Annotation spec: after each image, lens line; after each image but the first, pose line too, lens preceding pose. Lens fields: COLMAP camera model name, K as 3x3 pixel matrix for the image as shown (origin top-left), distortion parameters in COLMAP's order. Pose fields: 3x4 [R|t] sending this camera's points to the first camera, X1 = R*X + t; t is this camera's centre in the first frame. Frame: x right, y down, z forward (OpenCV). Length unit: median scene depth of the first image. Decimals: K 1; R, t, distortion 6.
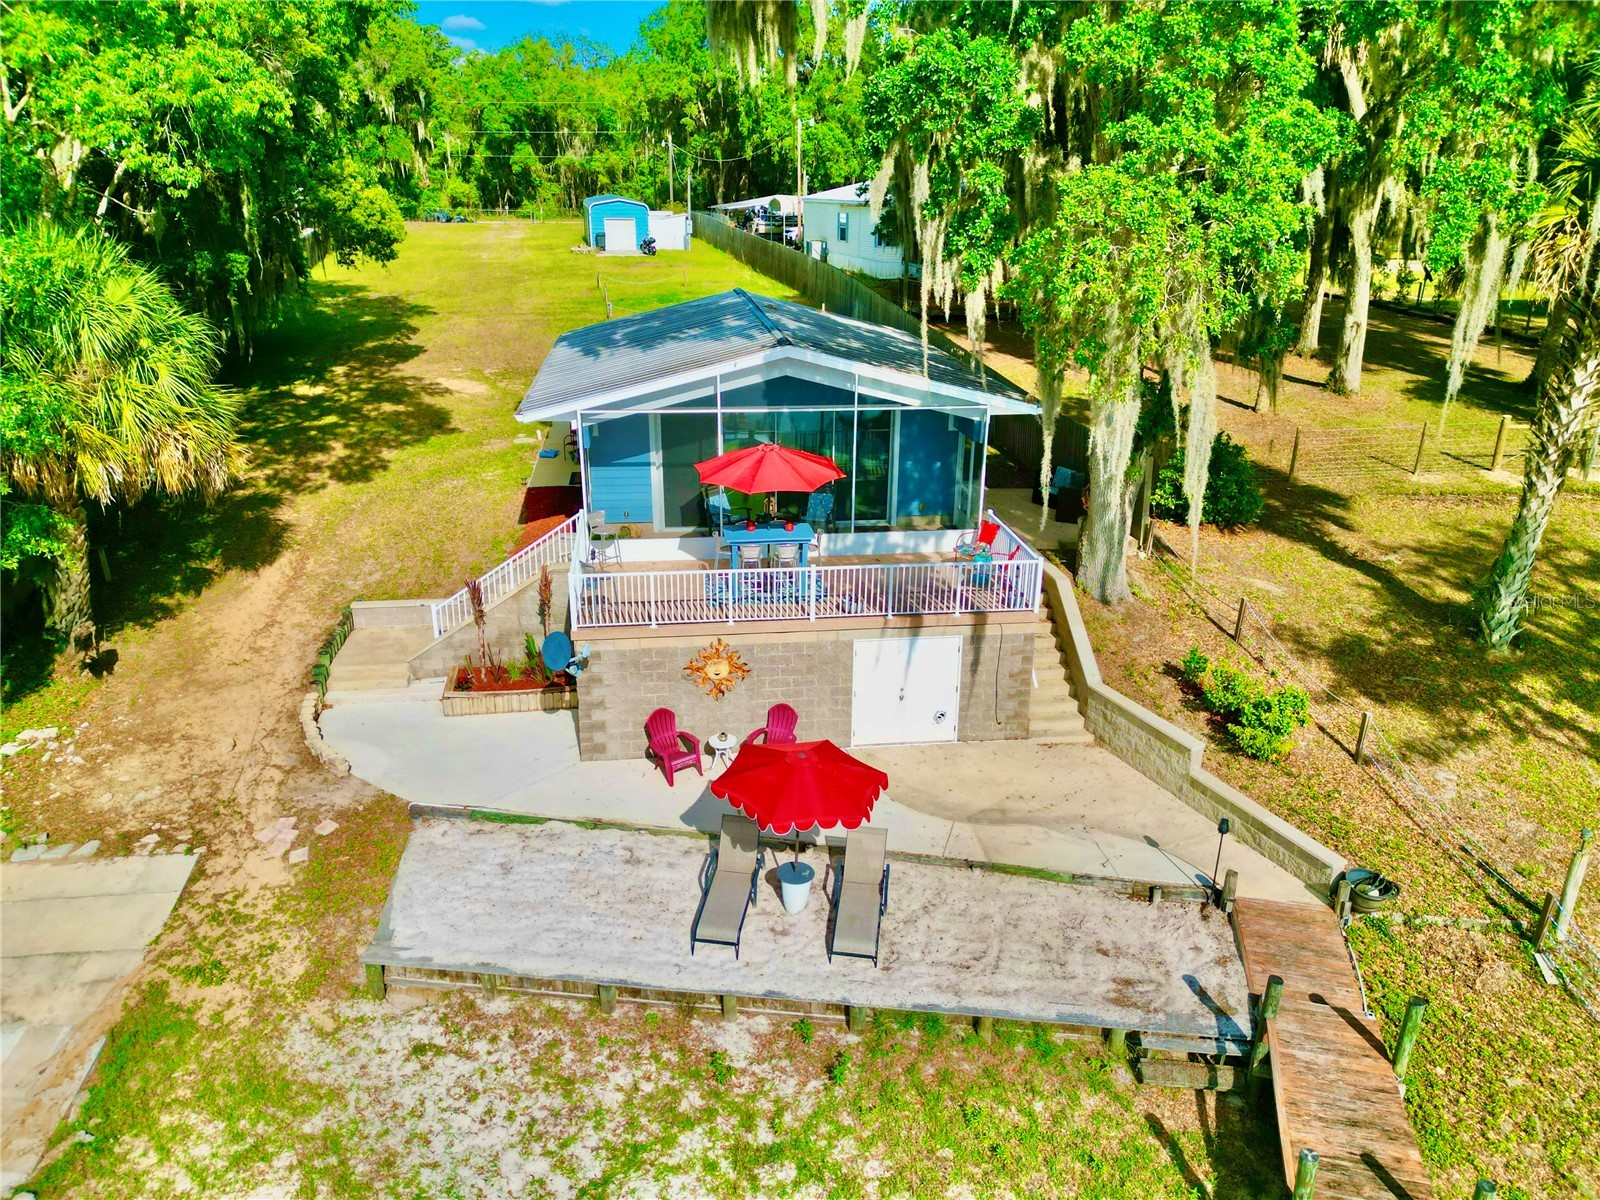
lens RADIAL K [[1127.9, 0, 800.0], [0, 1127.9, 600.0], [0, 0, 1]] dist [0.033068, -0.005020]
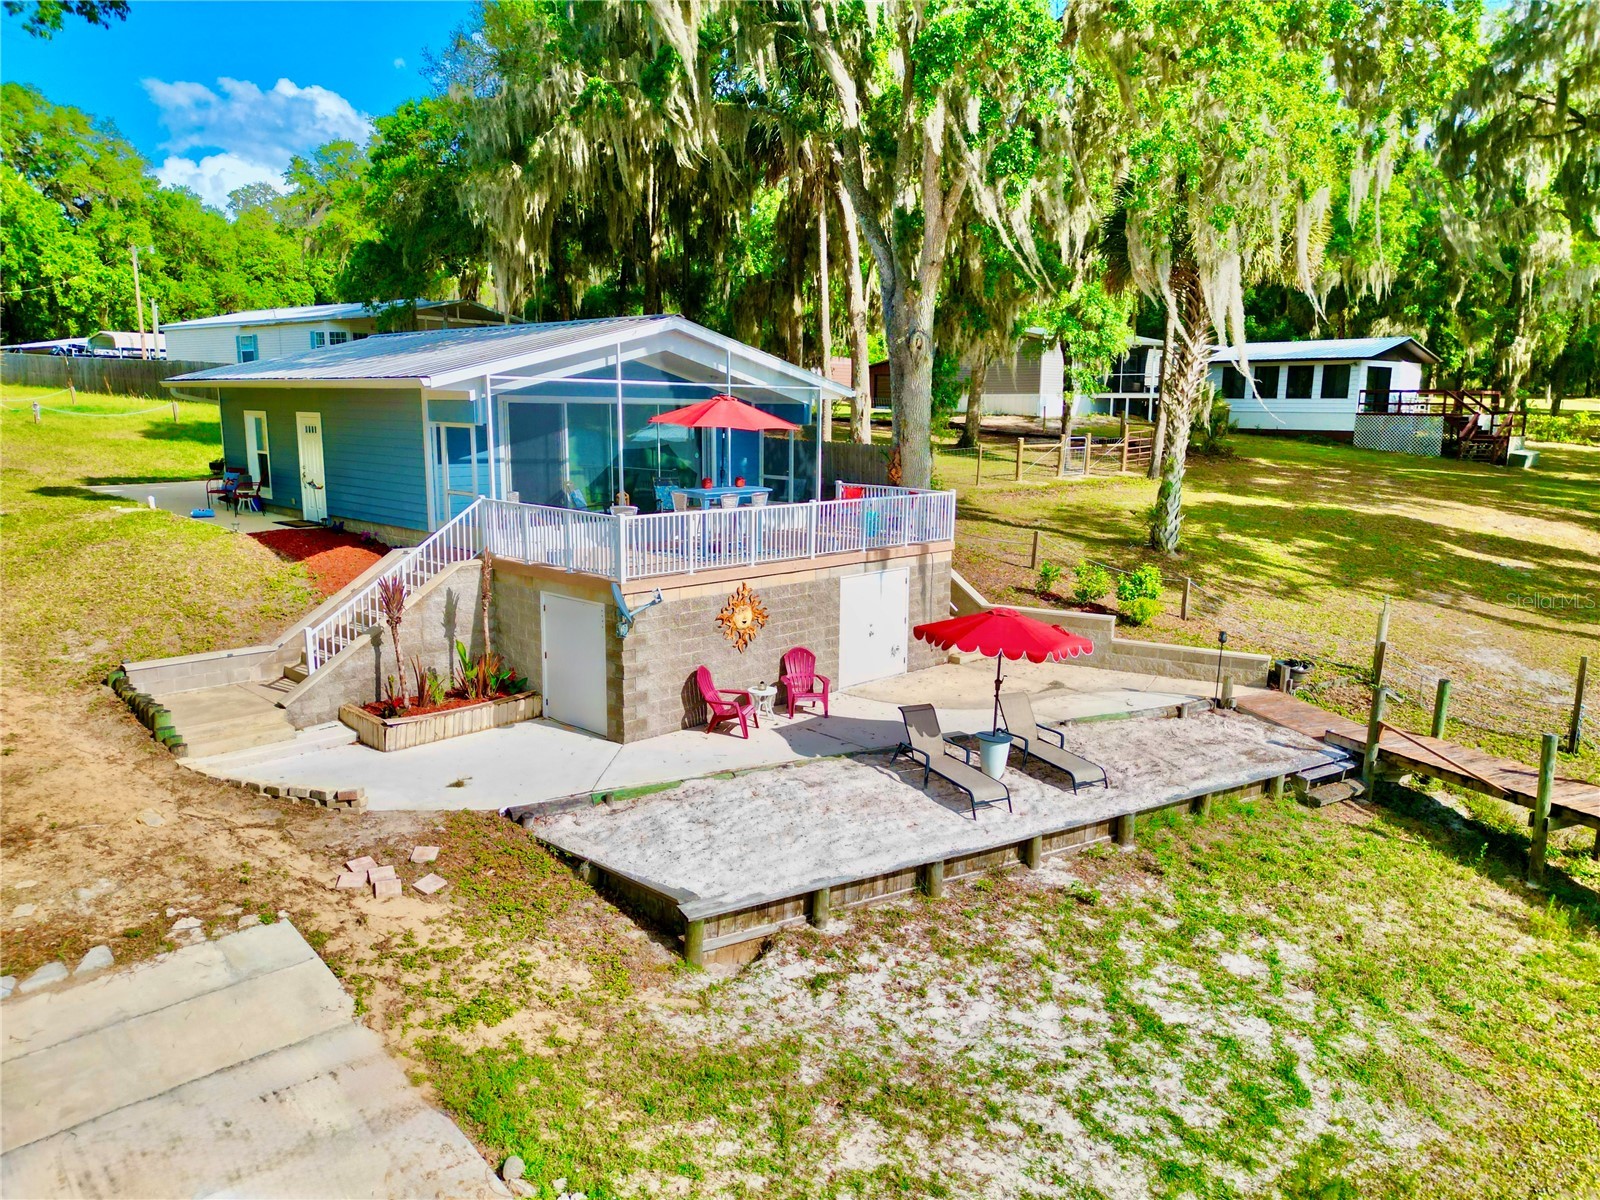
lens RADIAL K [[1127.9, 0, 800.0], [0, 1127.9, 600.0], [0, 0, 1]] dist [0.033068, -0.005020]
pose [[0.785656, -0.104890, 0.609707, -0.656165], [0.208912, 0.972614, -0.101876, 0.165315], [-0.582324, 0.207415, 0.786052, 0.242390]]
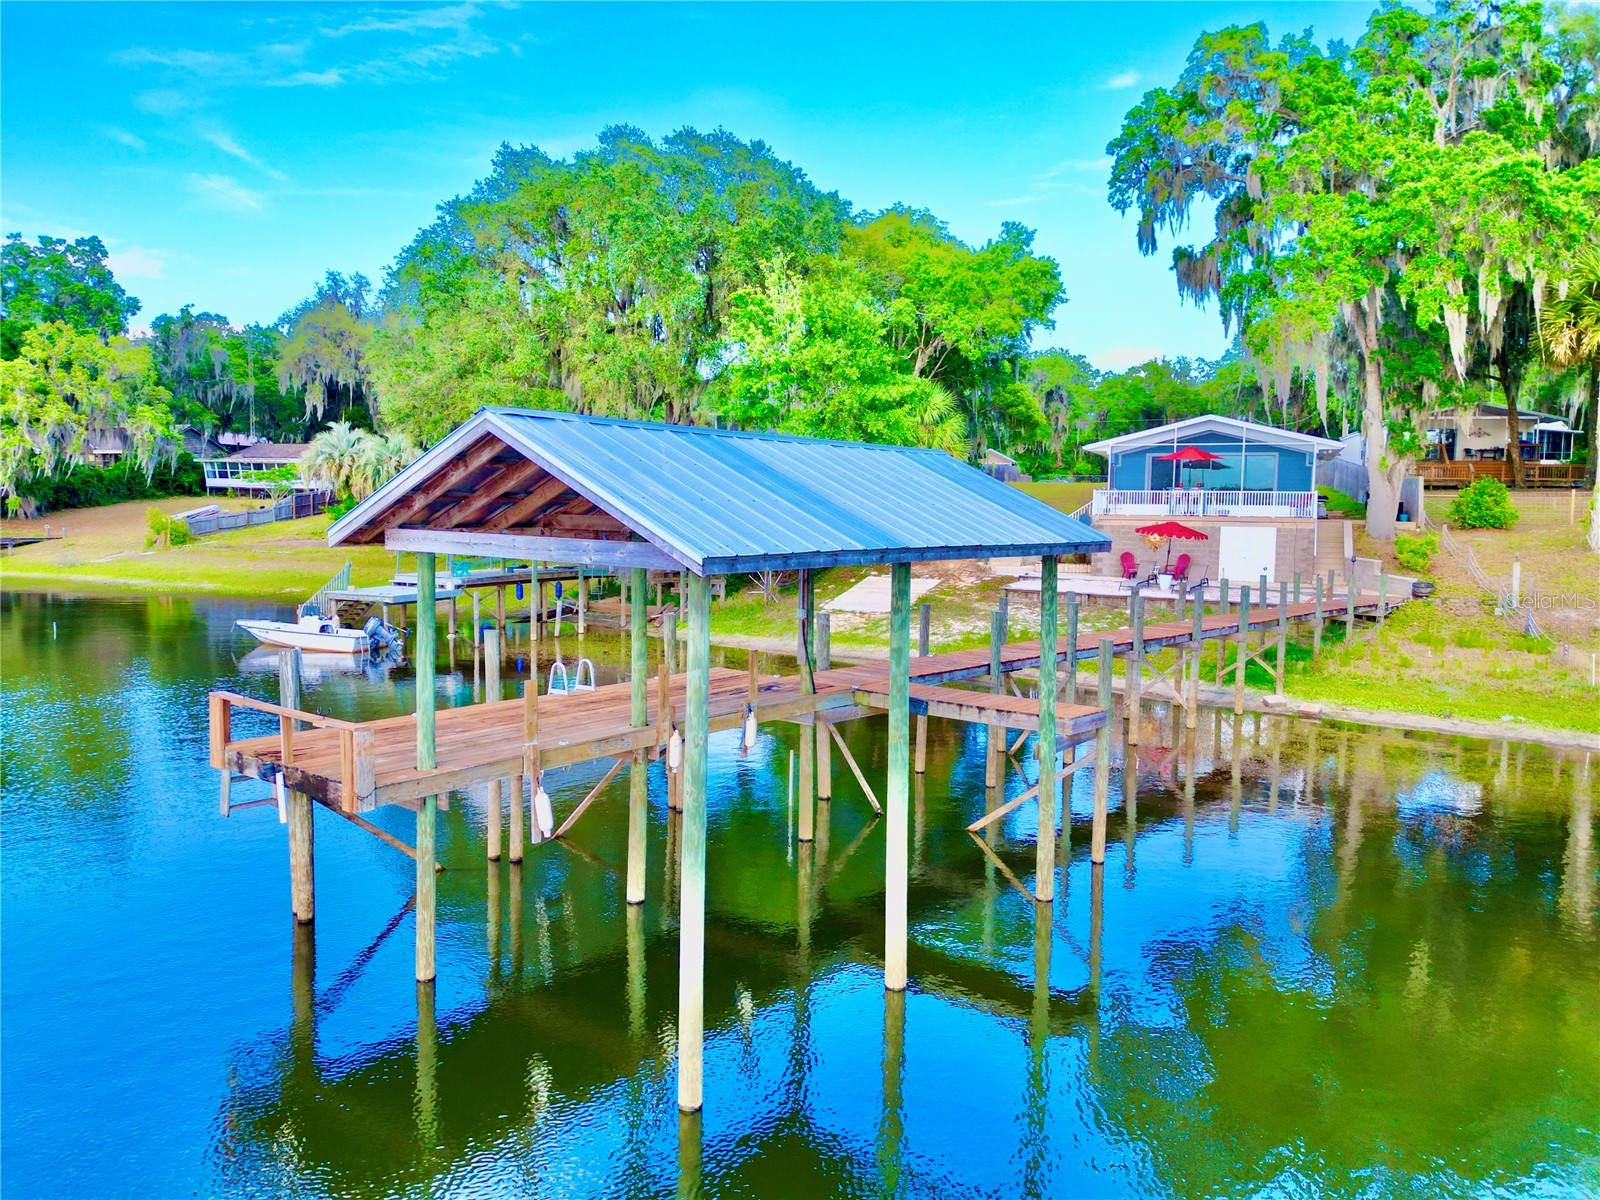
lens RADIAL K [[1099.8, 0, 800.0], [0, 1099.8, 600.0], [0, 0, 1]] dist [0.057040, -0.001097]
pose [[0.866763, 0.048390, -0.496367, 0.456062], [-0.179223, 0.959017, -0.219468, 0.870206], [0.465404, 0.279187, 0.839913, -1.284071]]
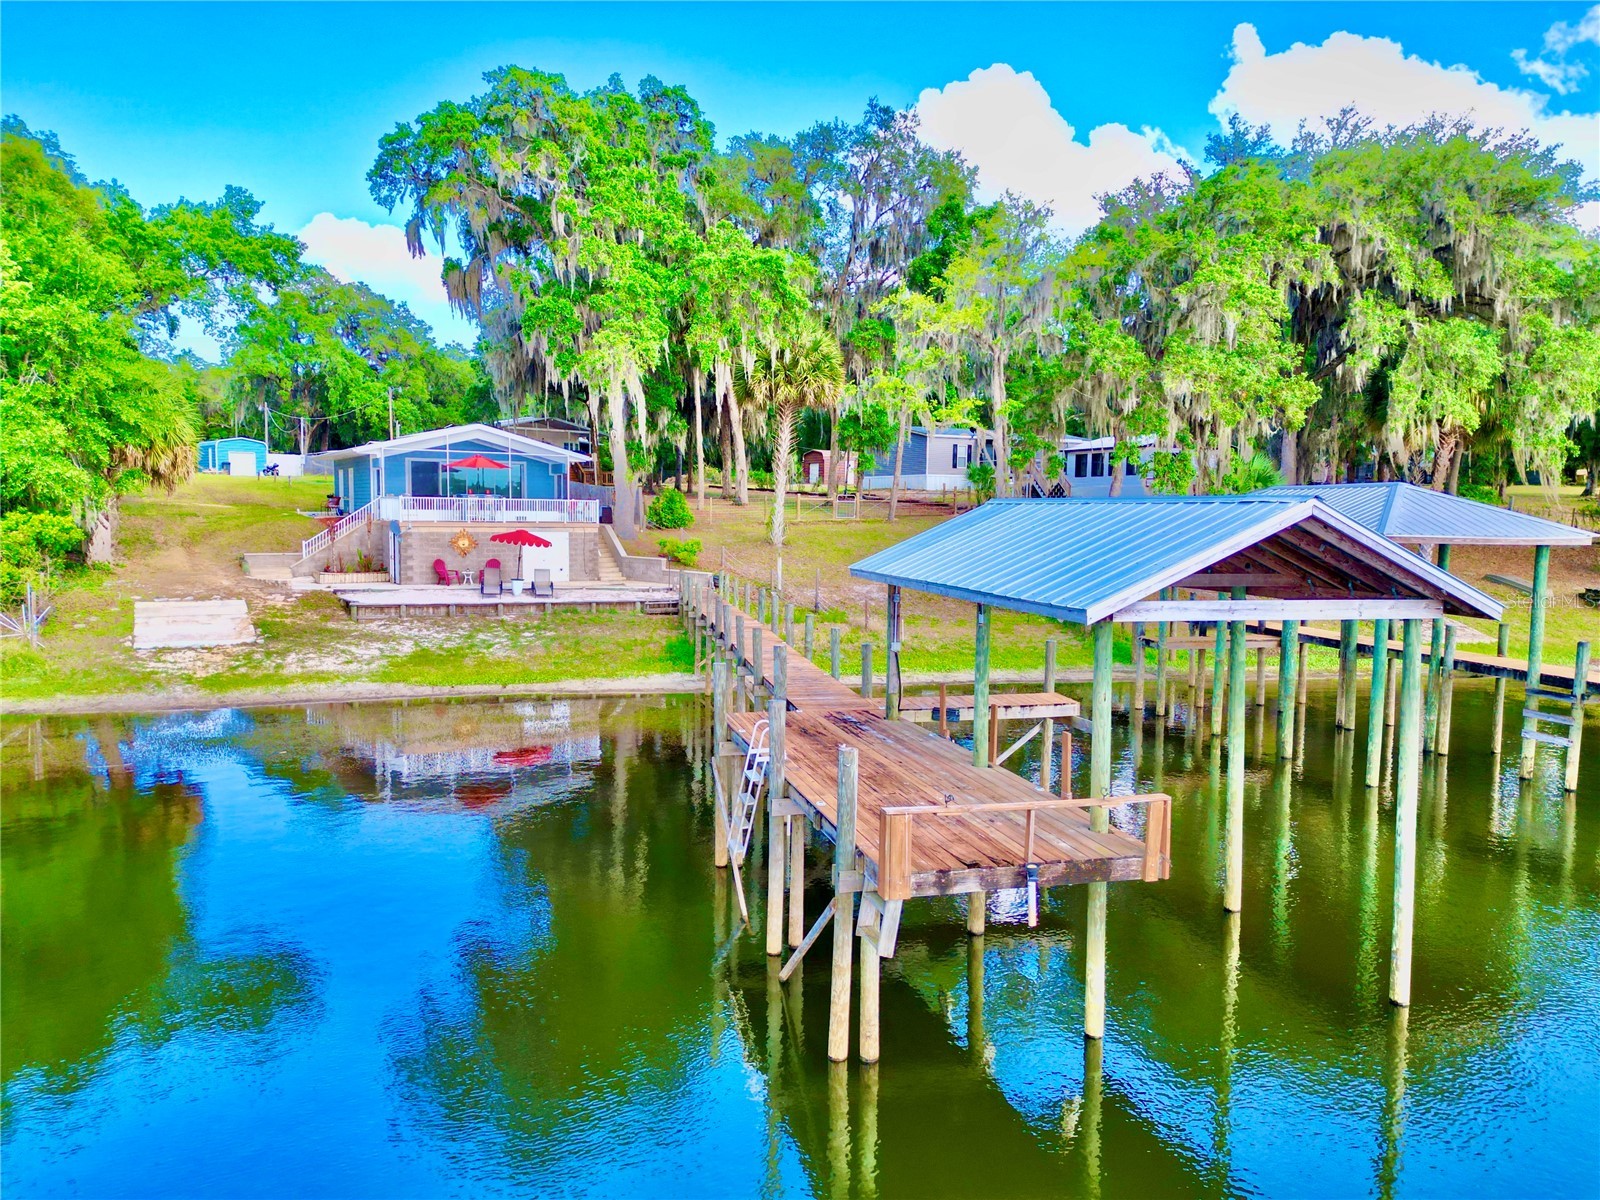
lens RADIAL K [[1127.9, 0, 800.0], [0, 1127.9, 600.0], [0, 0, 1]] dist [0.033068, -0.005020]
pose [[0.917550, -0.030317, 0.396464, -0.392056], [0.133213, 0.962905, -0.234667, 0.876760], [-0.374642, 0.268133, 0.887552, -1.399164]]
